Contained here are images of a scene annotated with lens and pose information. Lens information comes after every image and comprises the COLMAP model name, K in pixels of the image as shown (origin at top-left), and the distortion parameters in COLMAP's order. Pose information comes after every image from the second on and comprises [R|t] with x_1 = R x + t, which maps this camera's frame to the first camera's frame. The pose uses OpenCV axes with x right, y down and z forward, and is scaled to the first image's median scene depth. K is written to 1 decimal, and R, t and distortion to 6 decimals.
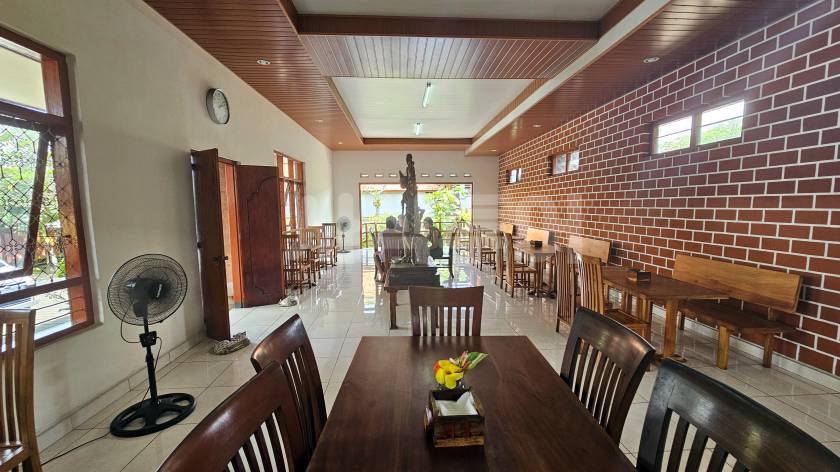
lens RADIAL K [[341.6, 0, 420.0], [0, 341.6, 236.0], [0, 0, 1]] dist [-0.000164, -0.000104]
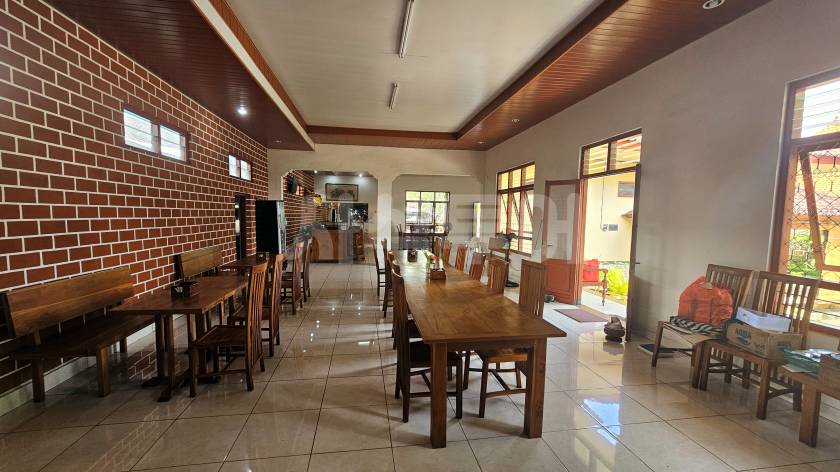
lens RADIAL K [[341.6, 0, 420.0], [0, 341.6, 236.0], [0, 0, 1]] dist [-0.000164, -0.000104]
pose [[-0.994731, -0.010370, -0.101991, 0.068601], [-0.026036, 0.987806, 0.153498, -0.184384], [0.099155, 0.155345, -0.982871, 2.166432]]
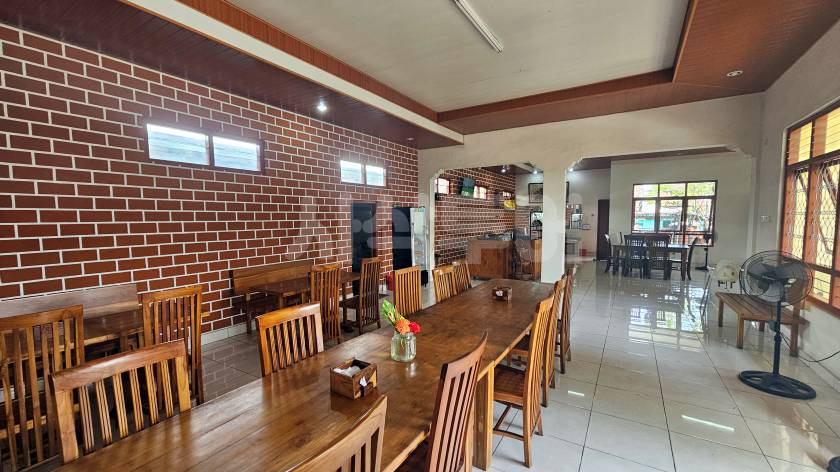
lens RADIAL K [[341.6, 0, 420.0], [0, 341.6, 236.0], [0, 0, 1]] dist [-0.000164, -0.000104]
pose [[-0.816849, -0.029963, 0.576073, -0.358348], [0.057177, 0.989527, 0.132544, -0.141551], [-0.574011, 0.141207, -0.806581, 1.480260]]
